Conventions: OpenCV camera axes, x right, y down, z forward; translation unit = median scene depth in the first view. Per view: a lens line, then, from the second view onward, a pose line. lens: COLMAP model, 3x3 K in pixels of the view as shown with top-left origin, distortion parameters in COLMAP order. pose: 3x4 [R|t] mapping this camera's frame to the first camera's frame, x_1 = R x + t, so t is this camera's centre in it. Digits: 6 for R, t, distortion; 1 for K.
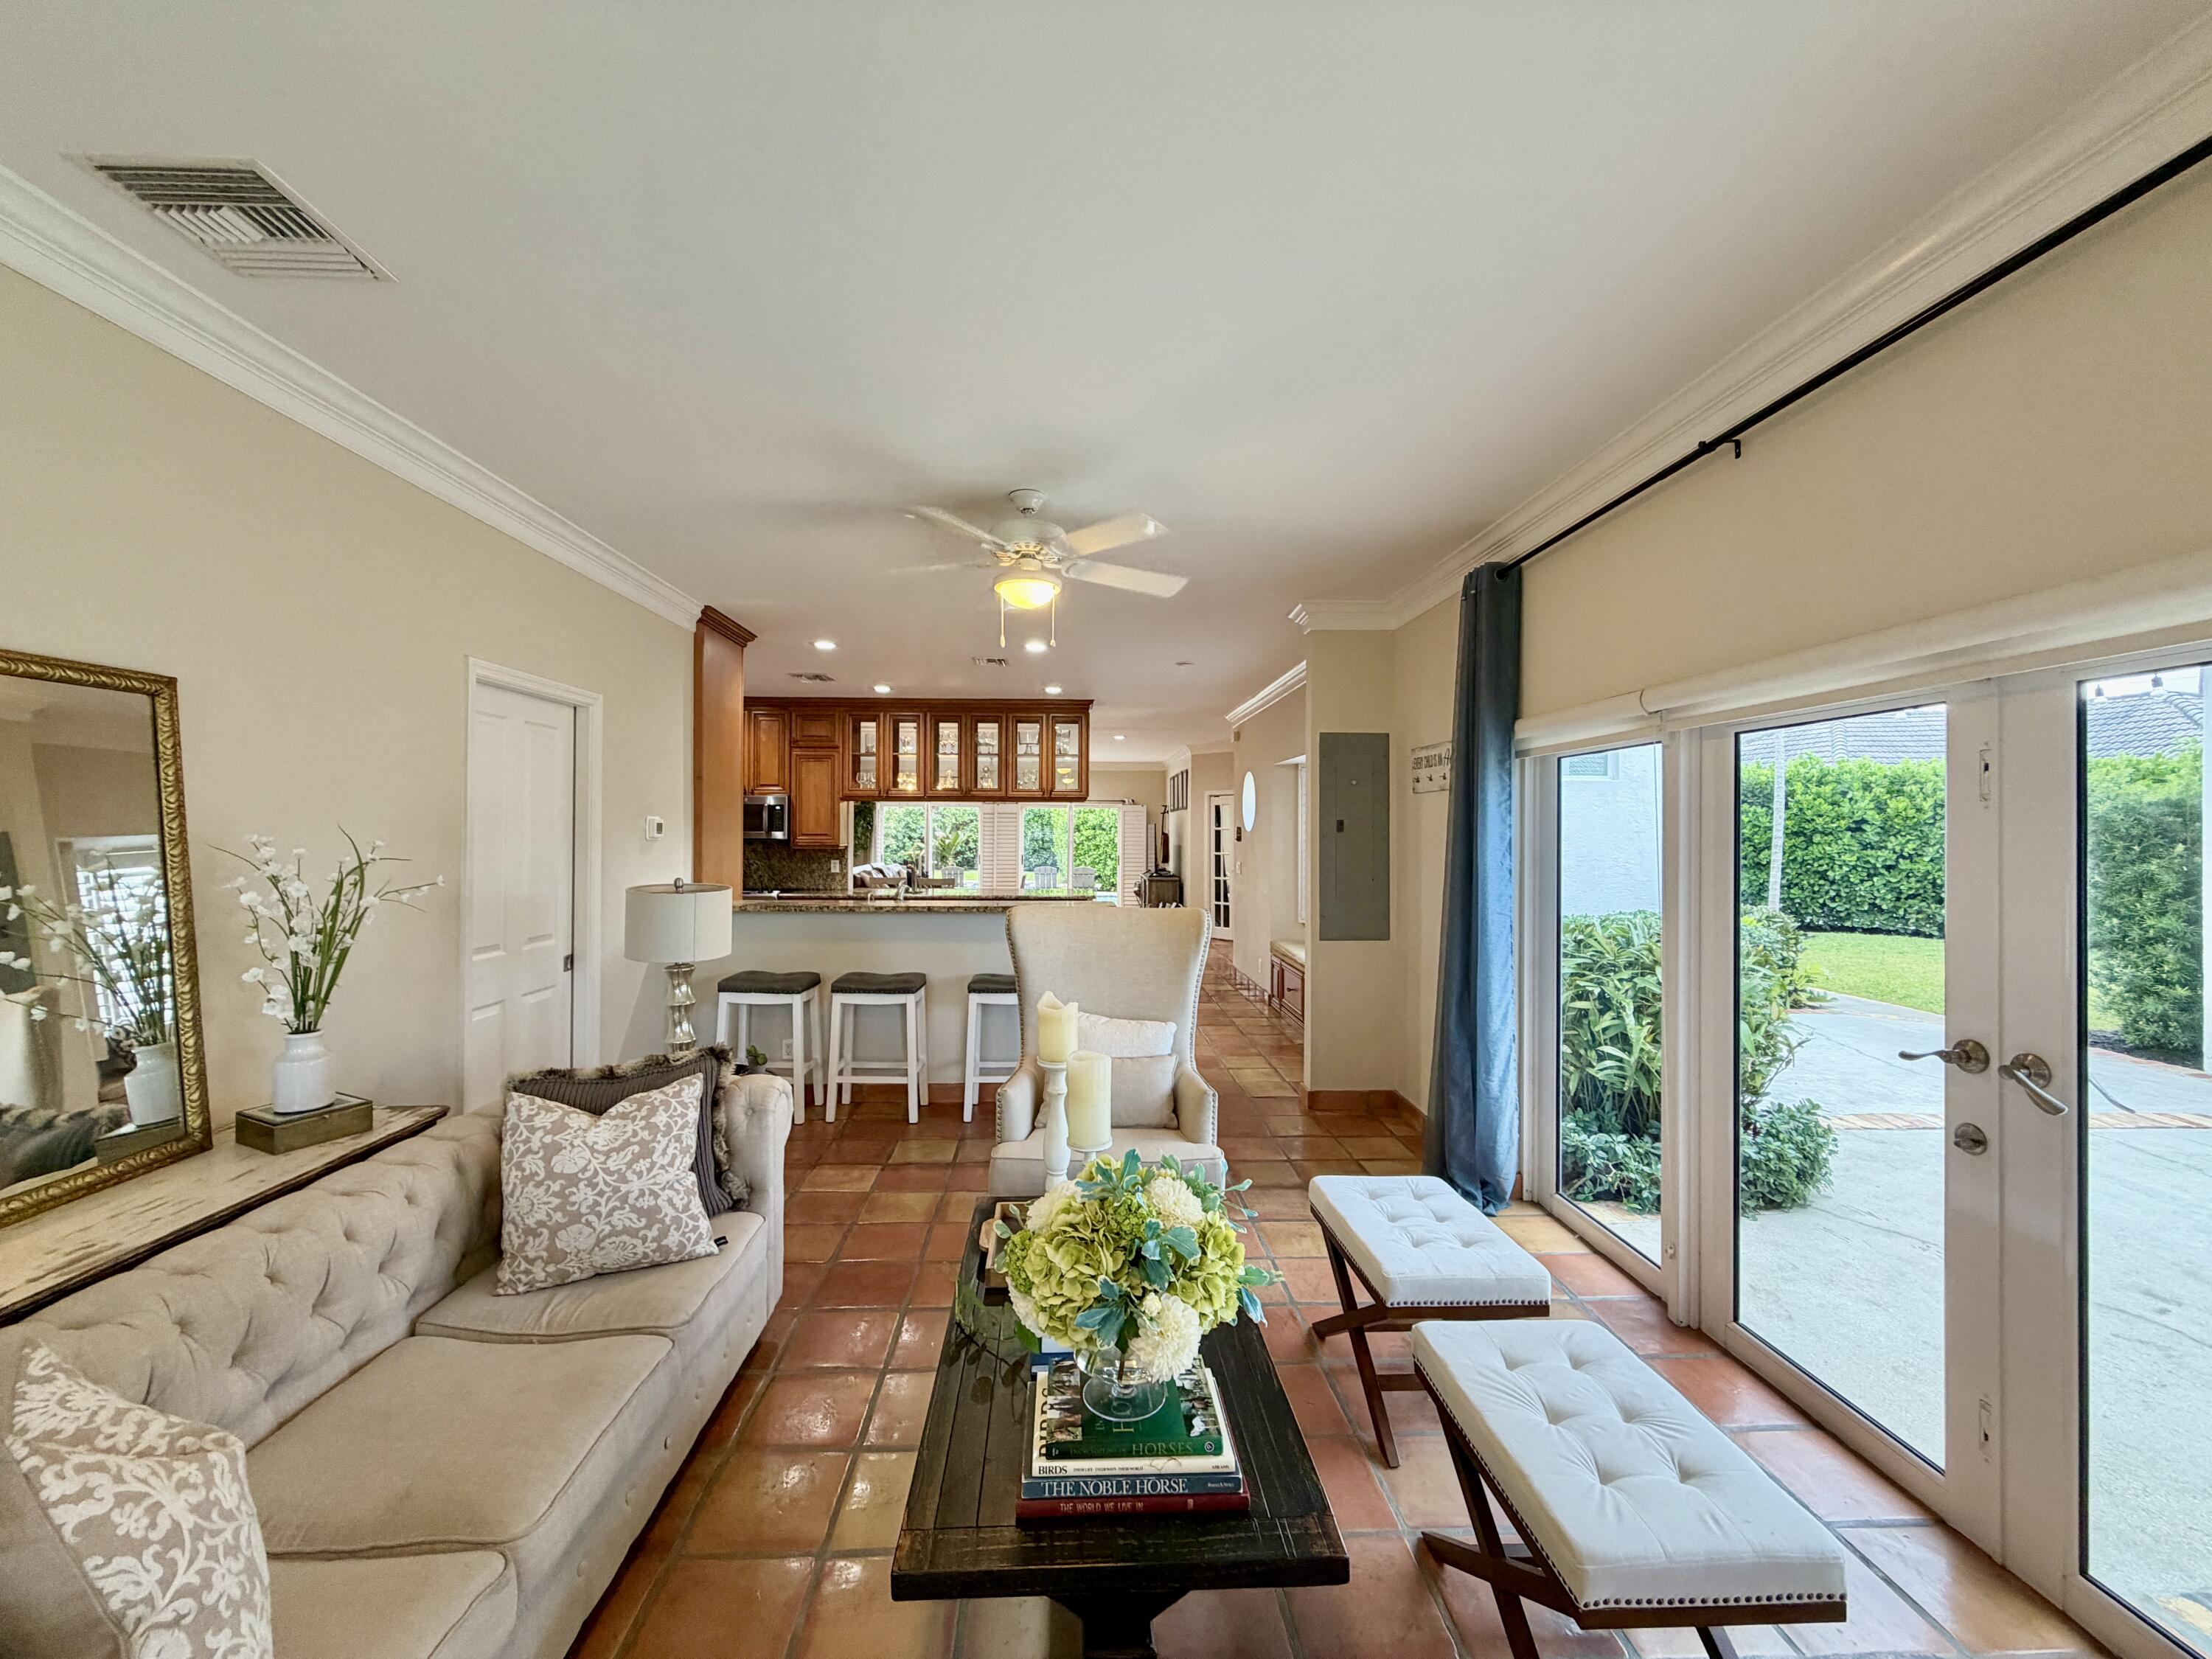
lens RADIAL K [[878.9, 0, 1090.6], [0, 878.9, 819.5], [0, 0, 1]] dist [-0.000619, 0.000299]
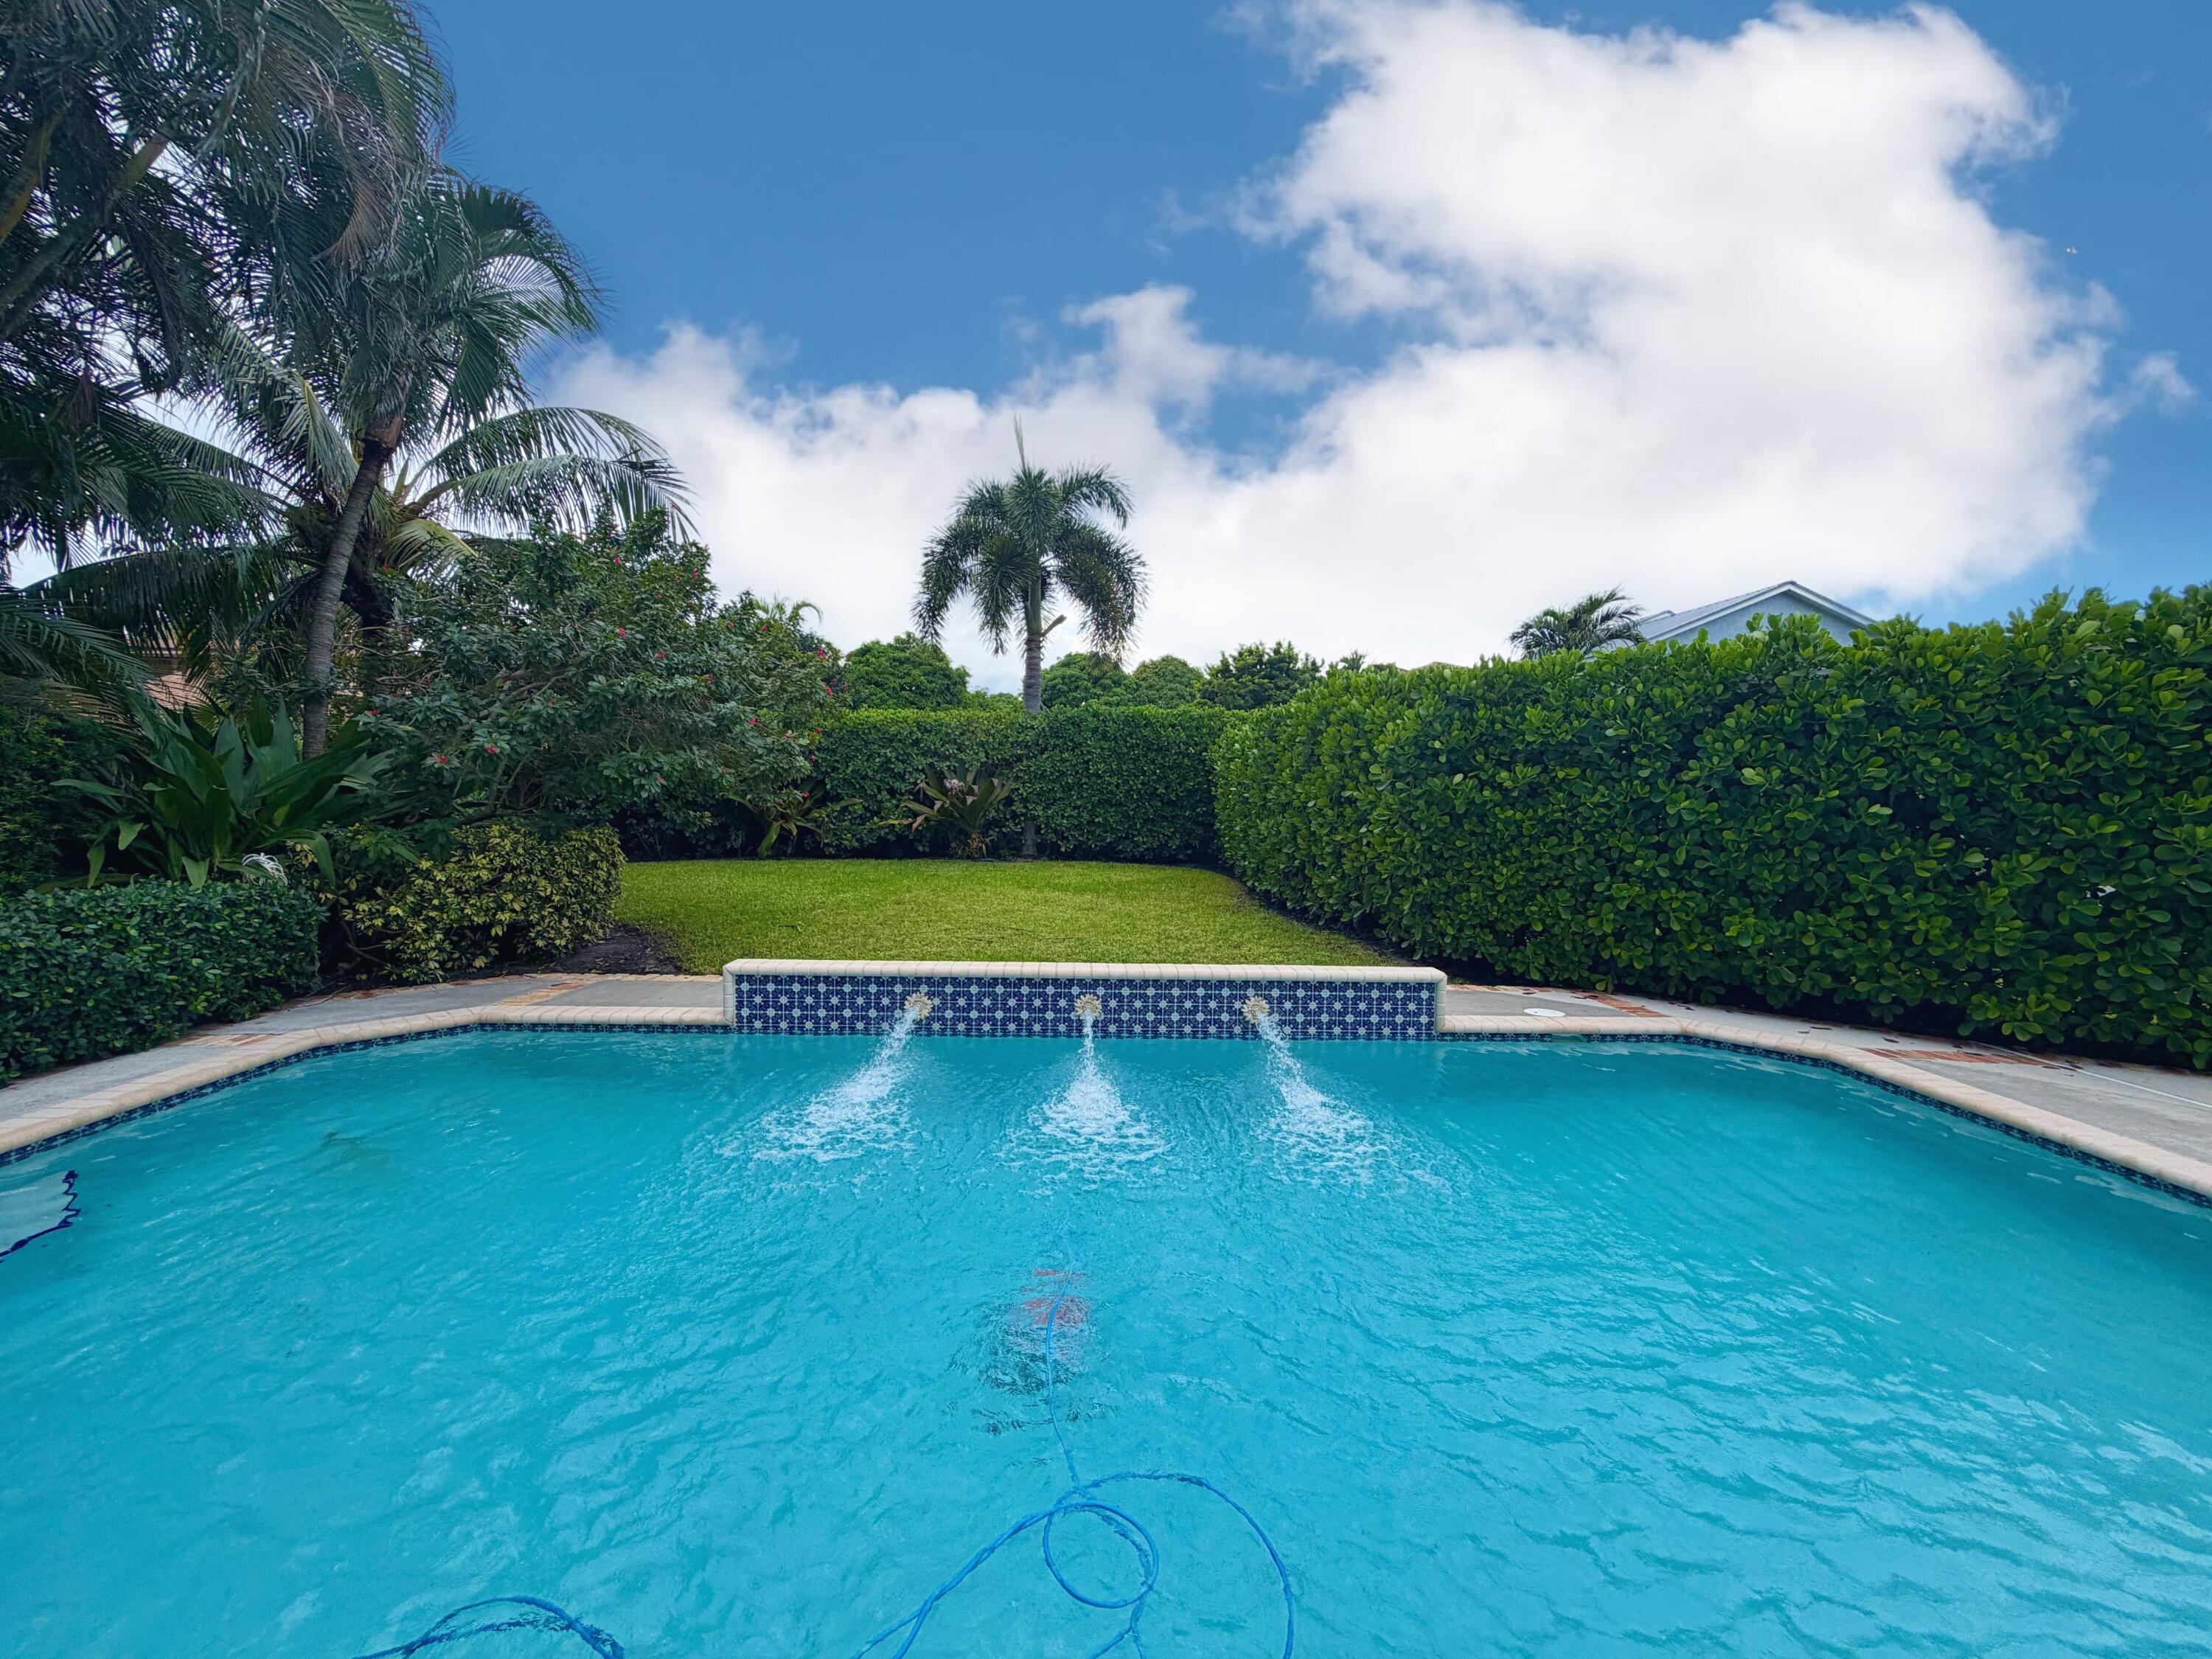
lens RADIAL K [[878.9, 0, 1091.2], [0, 878.9, 834.0], [0, 0, 1]] dist [-0.000619, 0.000299]
pose [[0.999937, 0.010957, -0.002514, -0.368046], [-0.010776, 0.997938, 0.063277, 0.047549], [0.003202, -0.063246, 0.997993, 2.011420]]
